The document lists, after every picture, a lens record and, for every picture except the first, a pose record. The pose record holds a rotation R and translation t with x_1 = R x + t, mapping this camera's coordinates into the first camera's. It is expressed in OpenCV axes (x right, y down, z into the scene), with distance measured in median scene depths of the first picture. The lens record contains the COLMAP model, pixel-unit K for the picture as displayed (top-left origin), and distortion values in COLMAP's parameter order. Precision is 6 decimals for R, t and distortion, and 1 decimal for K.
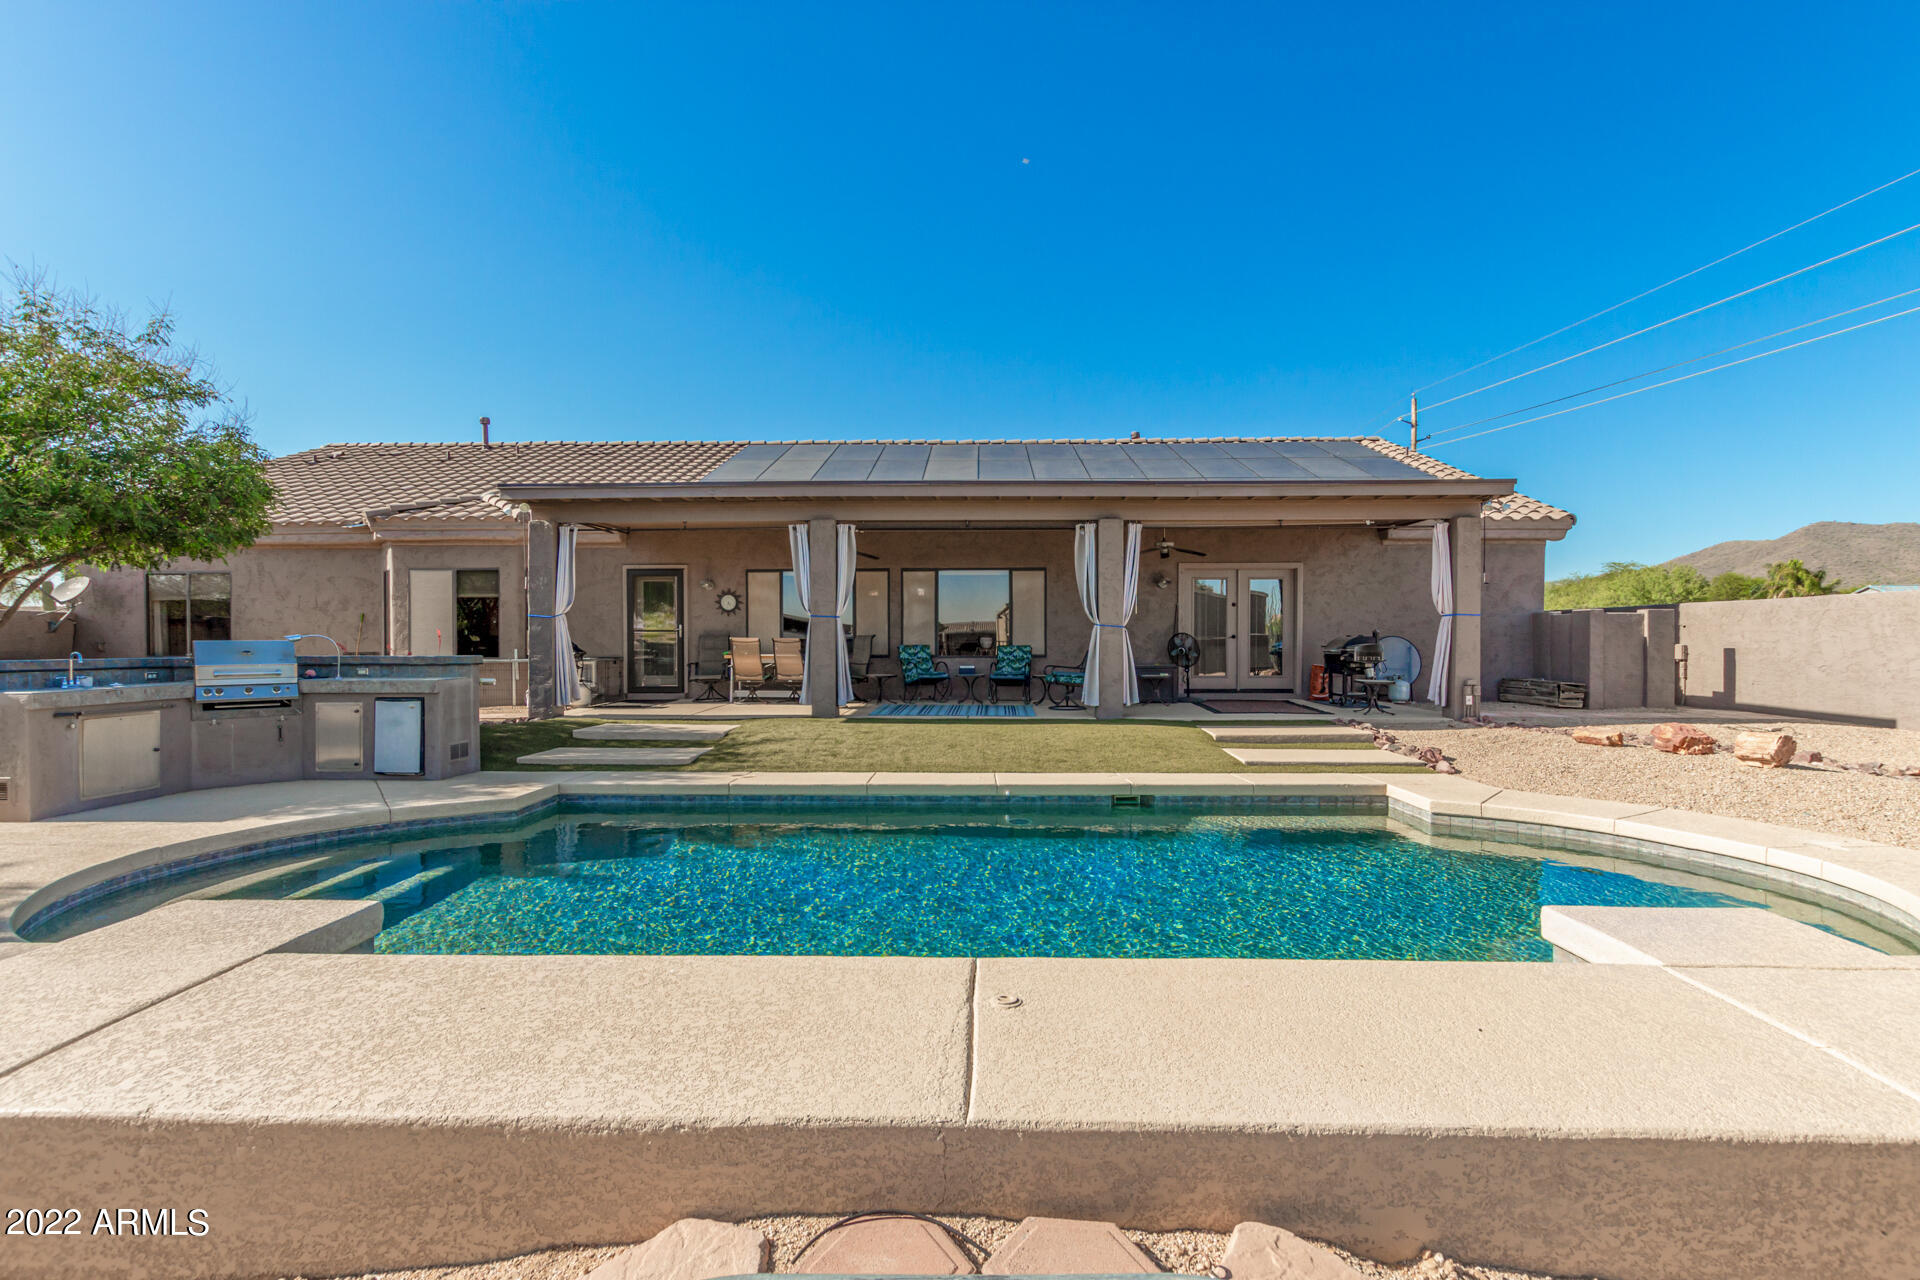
lens RADIAL K [[856.8, 0, 971.1], [0, 856.8, 639.4], [0, 0, 1]] dist [0.011864, 0.000157]
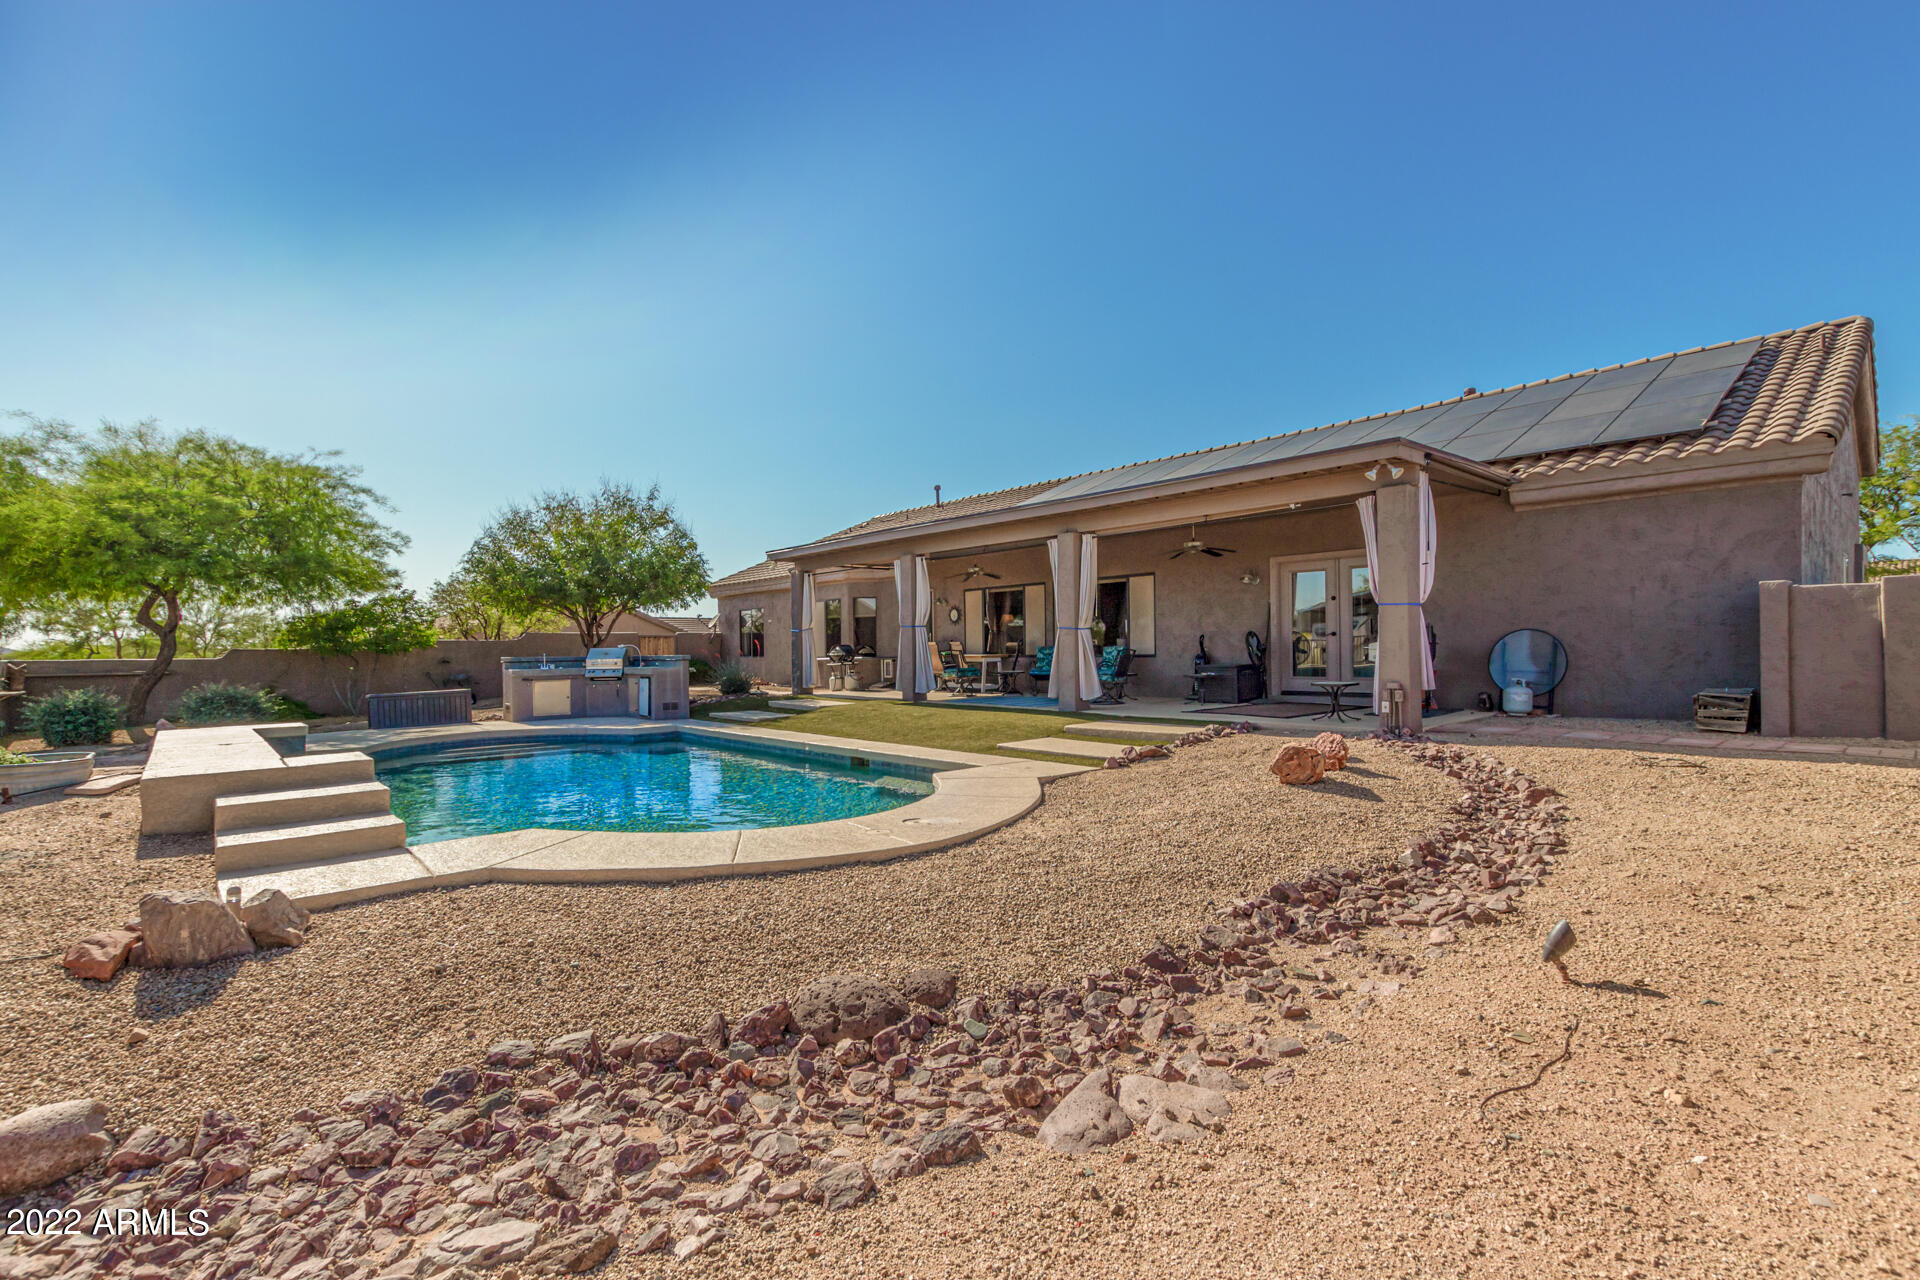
lens RADIAL K [[856.8, 0, 943.5], [0, 856.8, 645.6], [0, 0, 1]] dist [0.011864, 0.000157]
pose [[0.686131, -0.010311, -0.727405, 0.770599], [0.013903, 0.999903, -0.001060, 0.005099], [0.727345, -0.009386, 0.686208, 0.100160]]
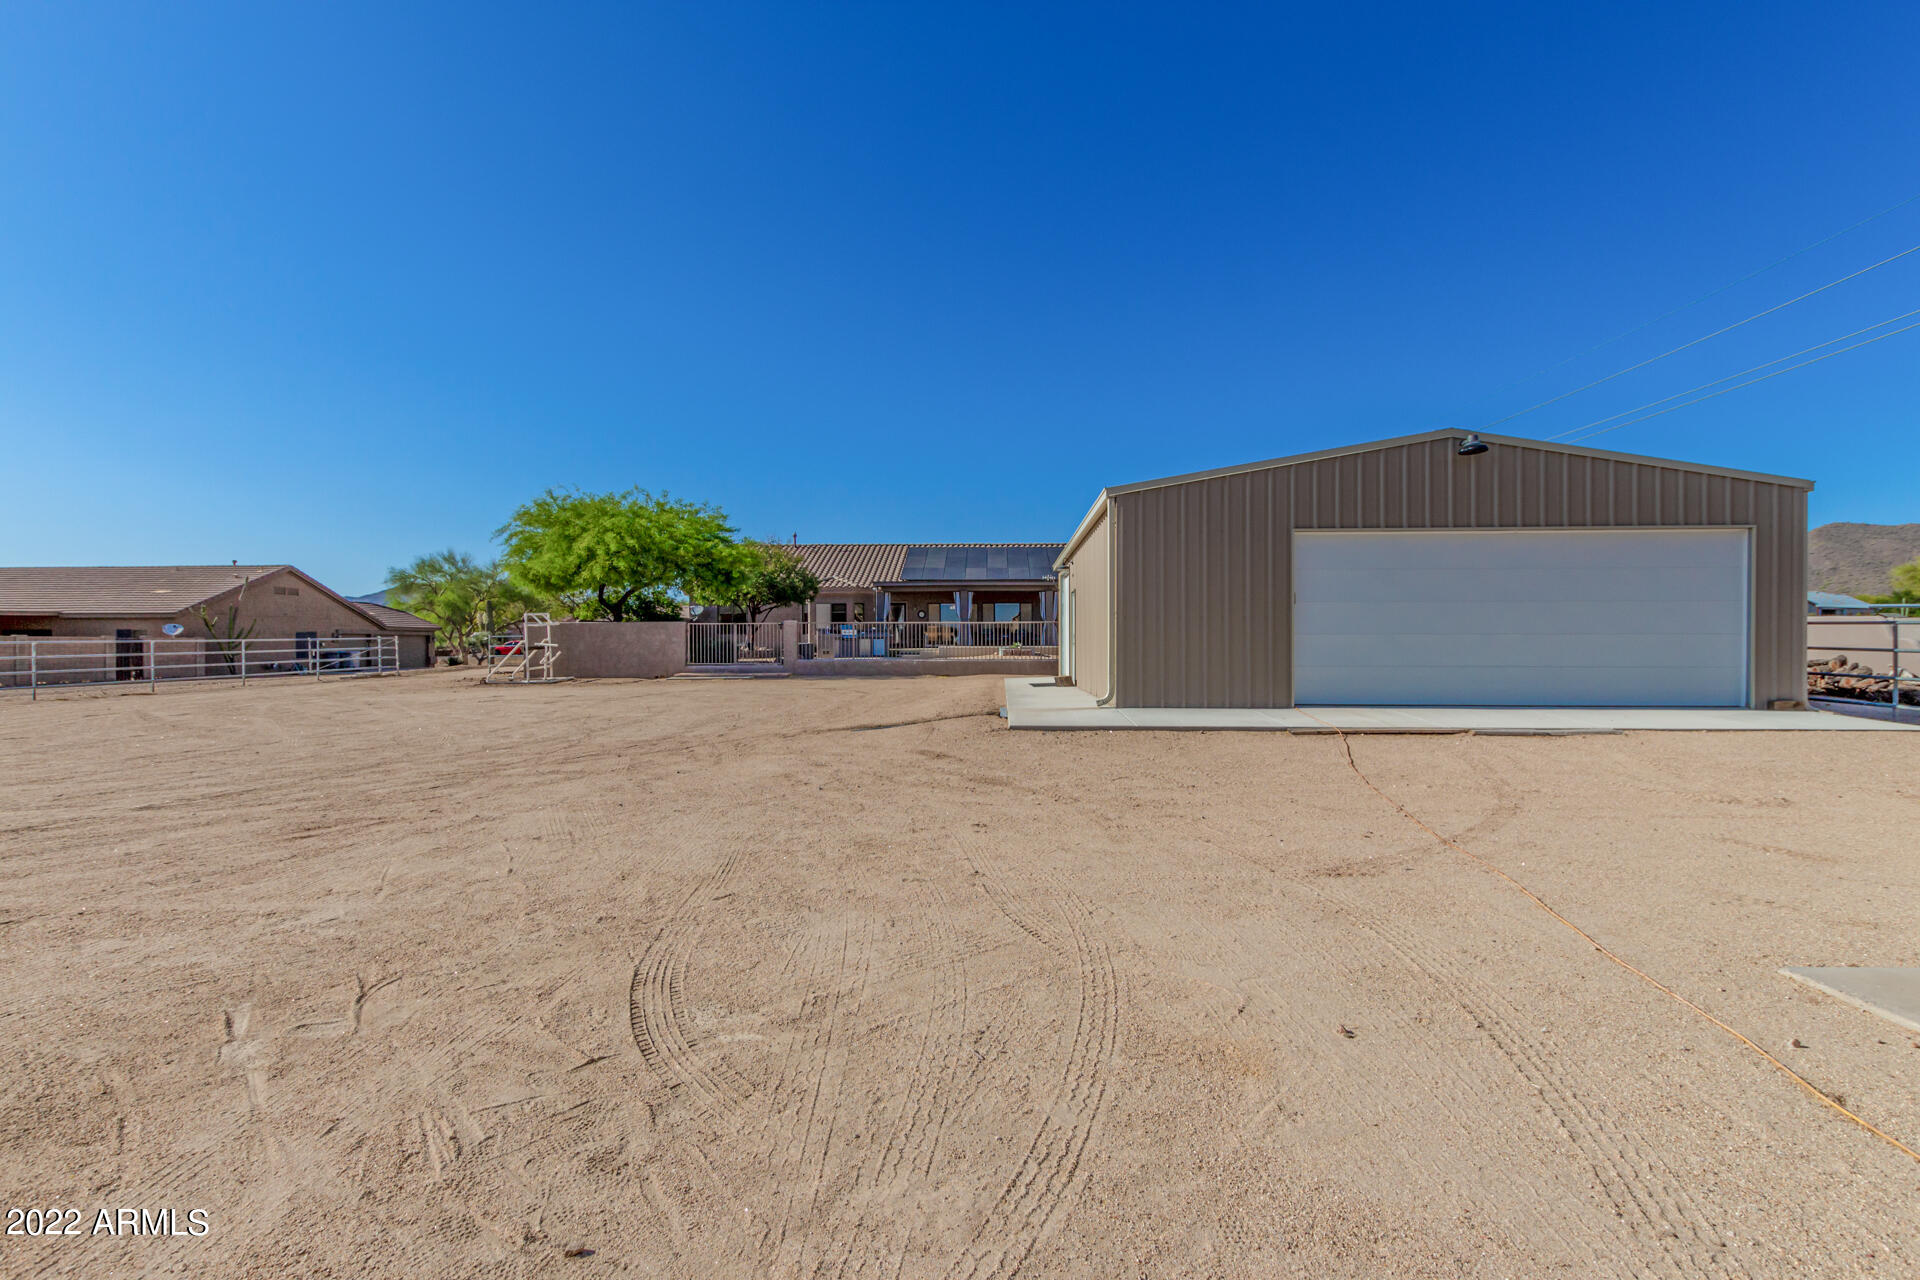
lens RADIAL K [[856.8, 0, 960.8], [0, 856.8, 644.4], [0, 0, 1]] dist [0.011864, 0.000157]
pose [[0.999970, -0.004182, -0.006477, -0.156845], [0.004160, 0.999986, -0.003361, 0.076857], [0.006491, 0.003334, 0.999973, -2.152979]]
